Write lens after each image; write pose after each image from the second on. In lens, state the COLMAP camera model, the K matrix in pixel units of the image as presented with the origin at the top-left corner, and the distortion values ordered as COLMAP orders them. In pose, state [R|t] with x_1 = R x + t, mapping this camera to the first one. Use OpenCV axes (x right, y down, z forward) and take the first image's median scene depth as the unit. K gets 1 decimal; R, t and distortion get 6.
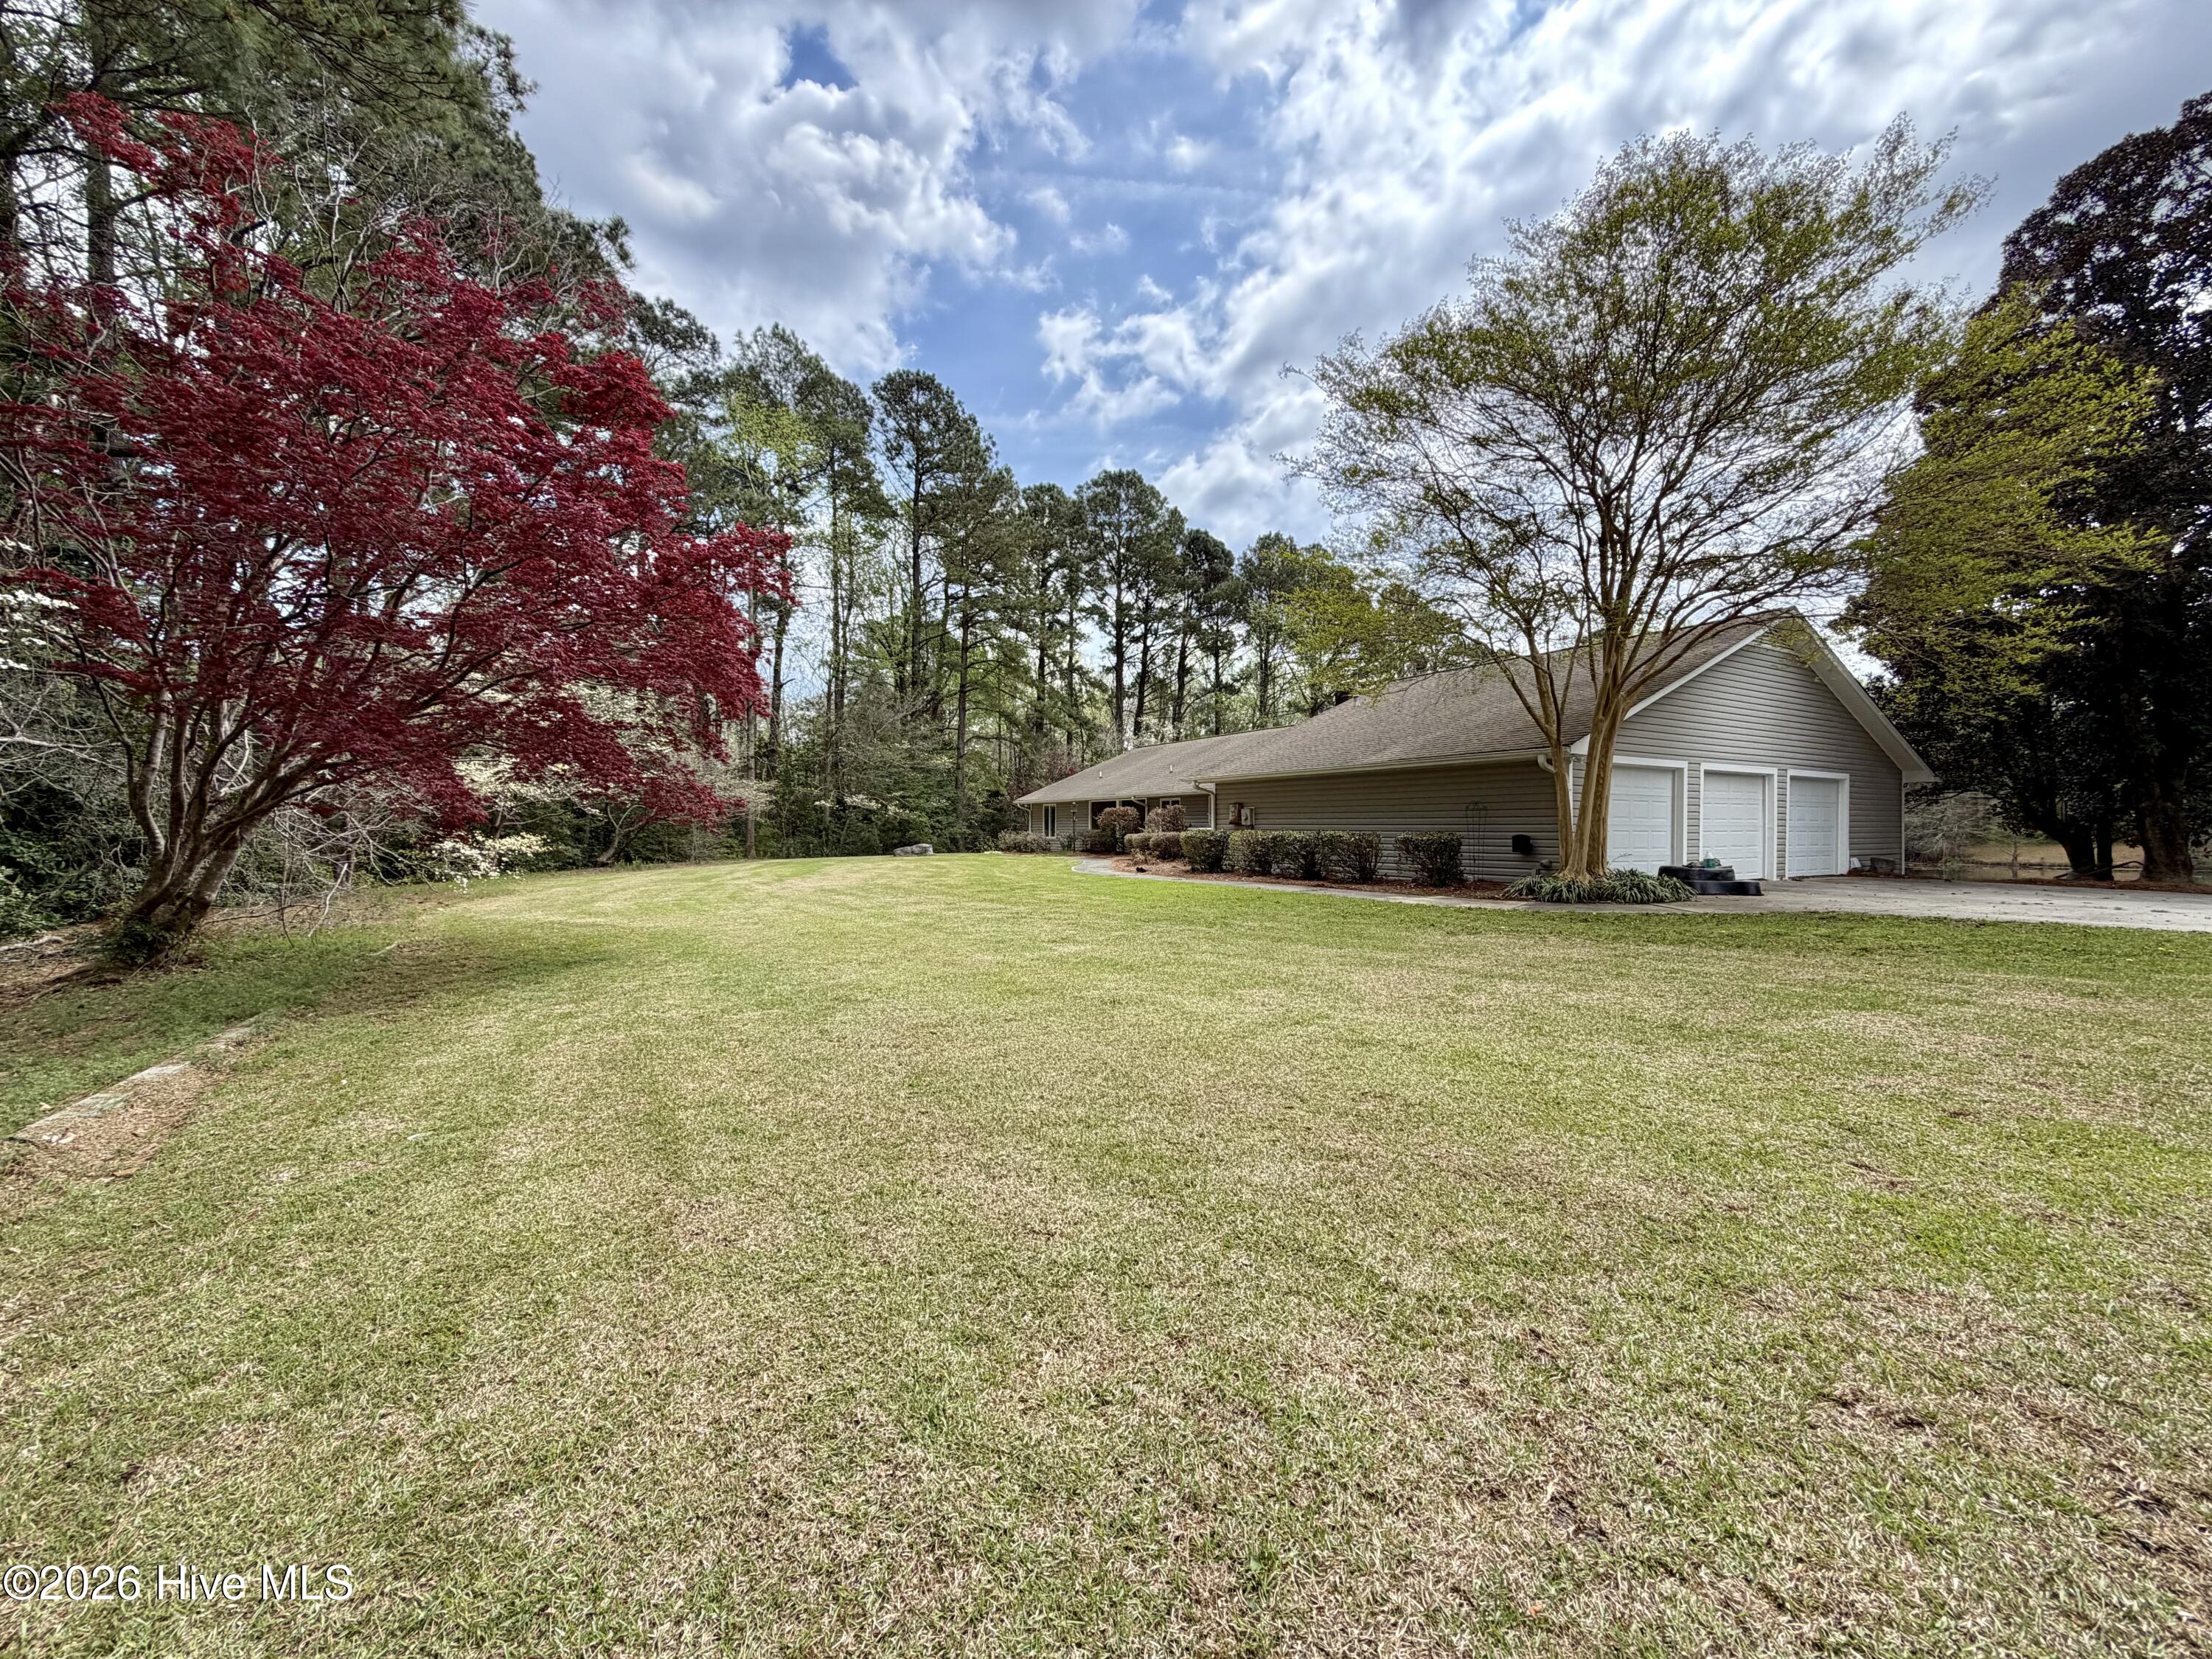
lens RADIAL K [[889.9, 0, 1109.1], [0, 889.9, 828.7], [0, 0, 1]] dist [0.006424, -0.000150]
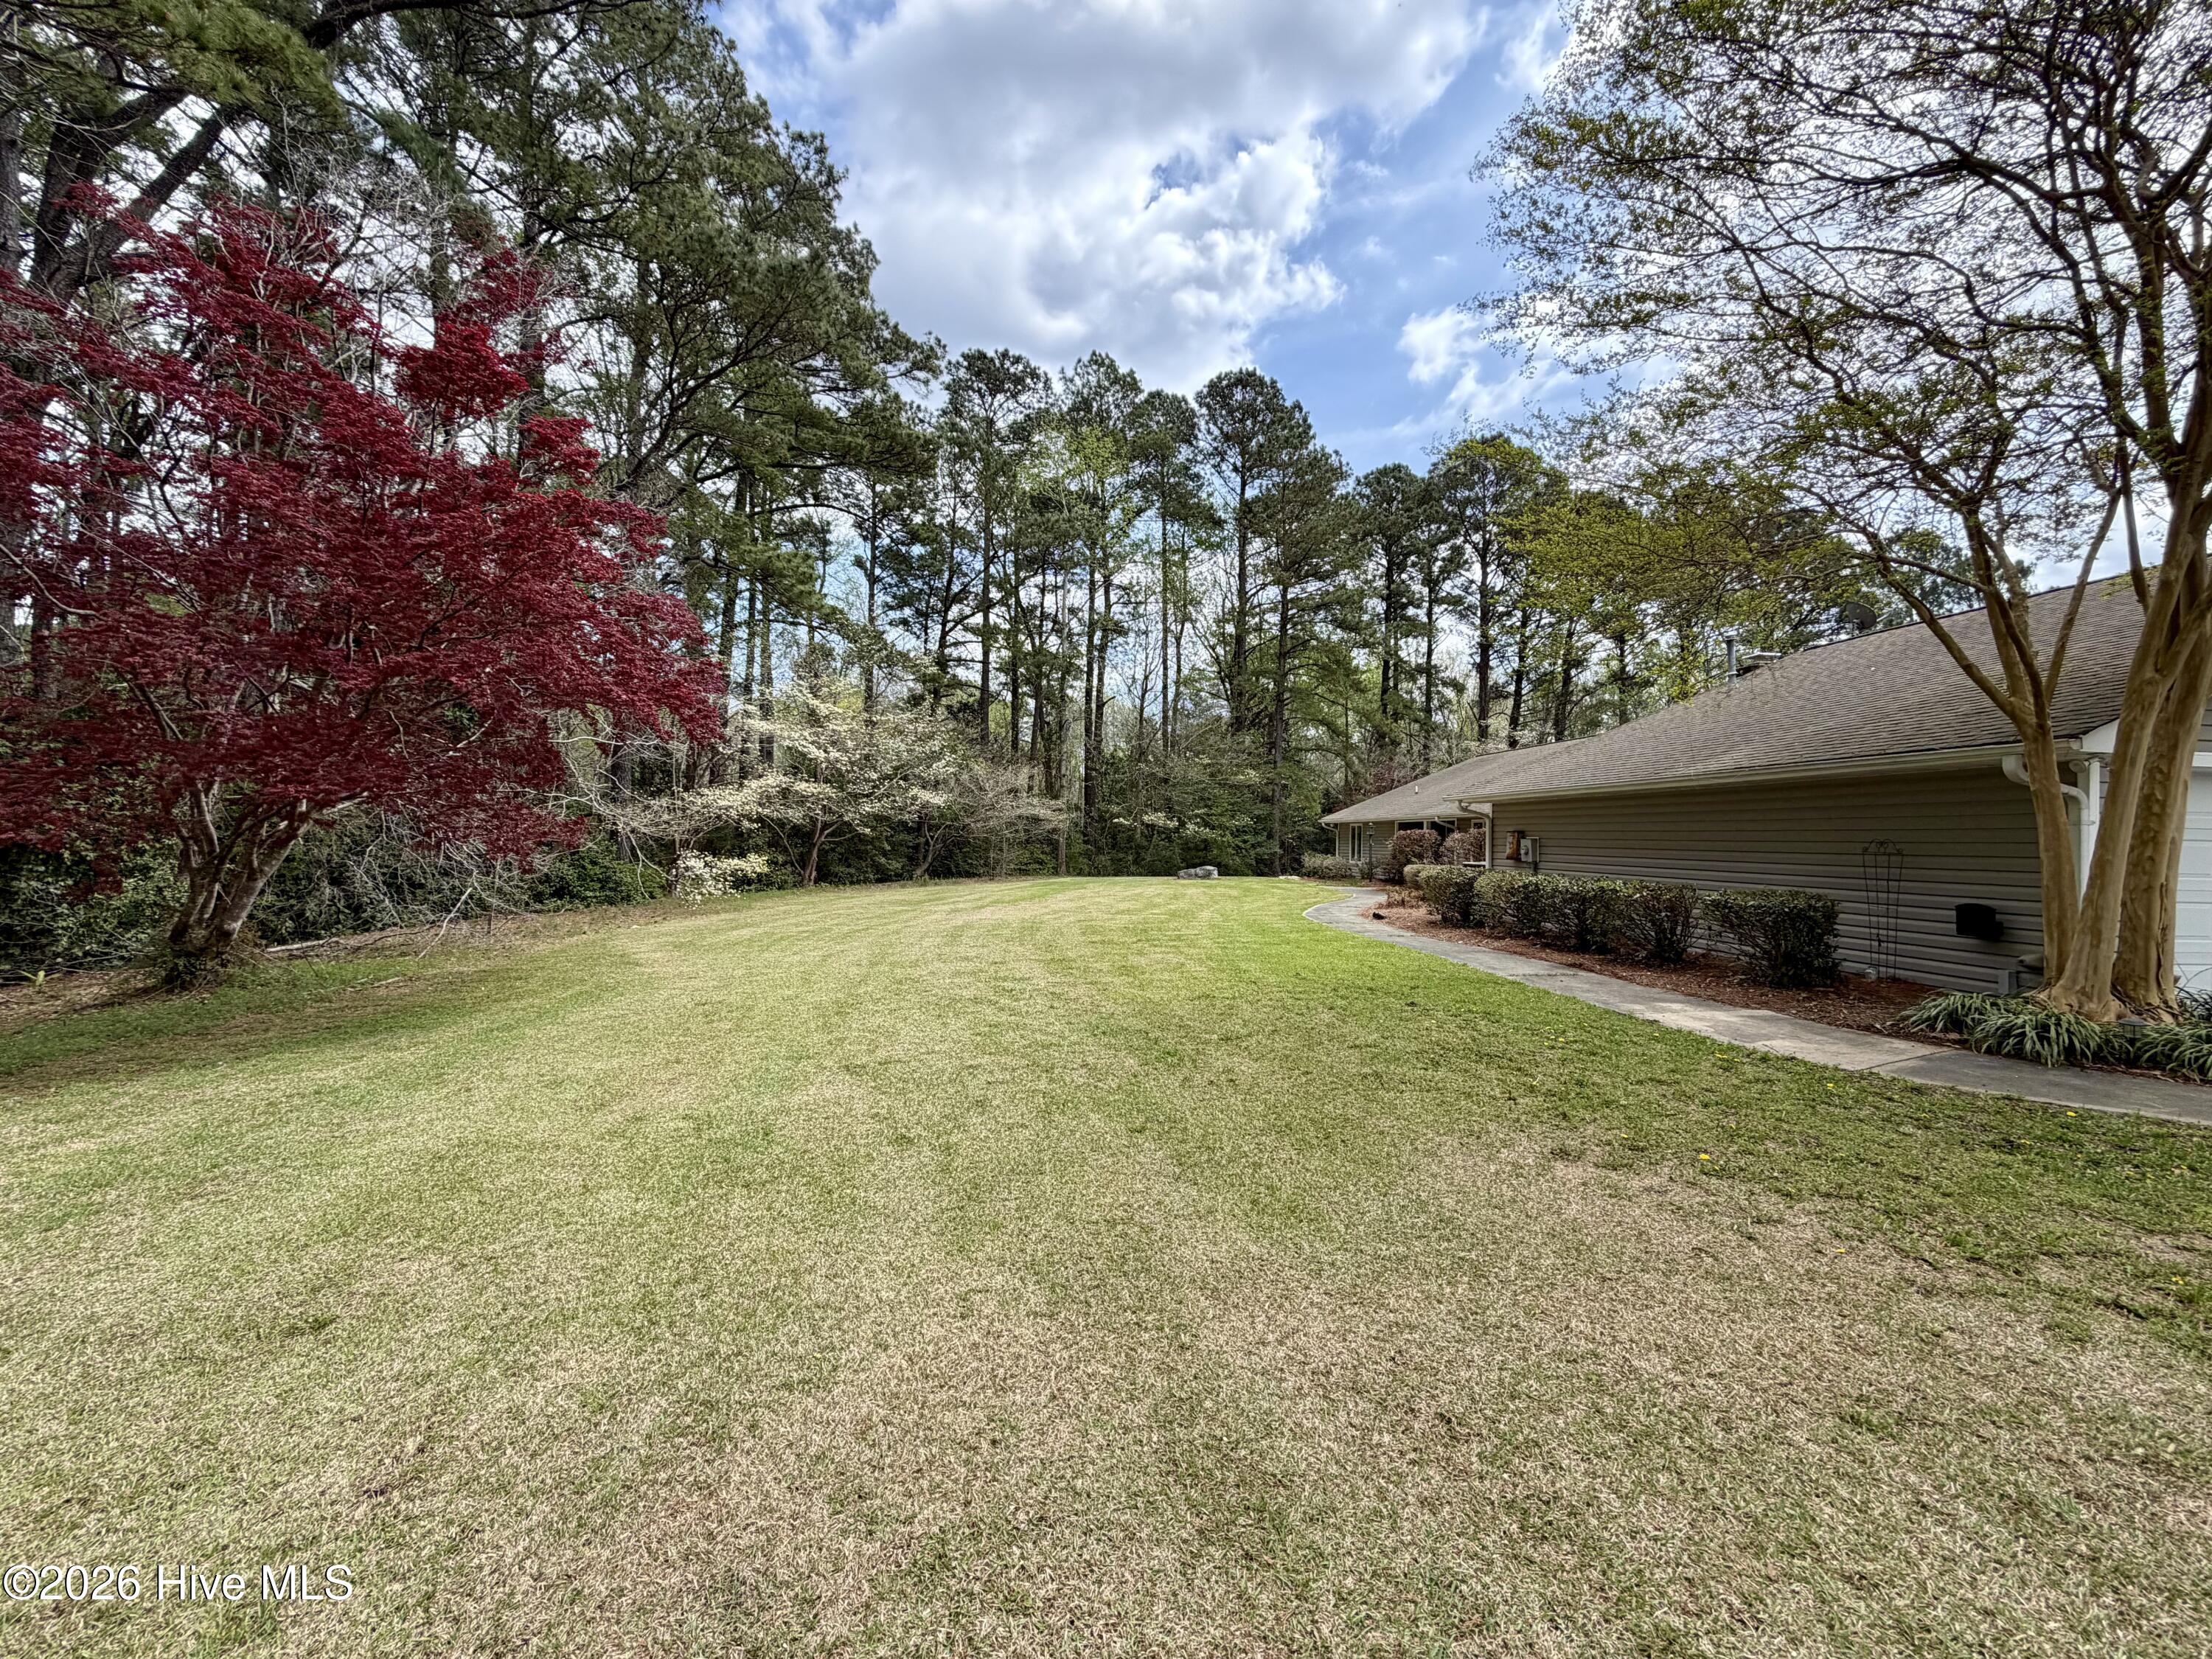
lens RADIAL K [[889.9, 0, 1103.5], [0, 889.9, 826.8], [0, 0, 1]] dist [0.006424, -0.000150]
pose [[0.904980, 0.007808, -0.425384, 0.072871], [-0.014854, 0.999802, -0.013249, -0.008695], [0.425196, 0.018309, 0.904916, 0.095204]]
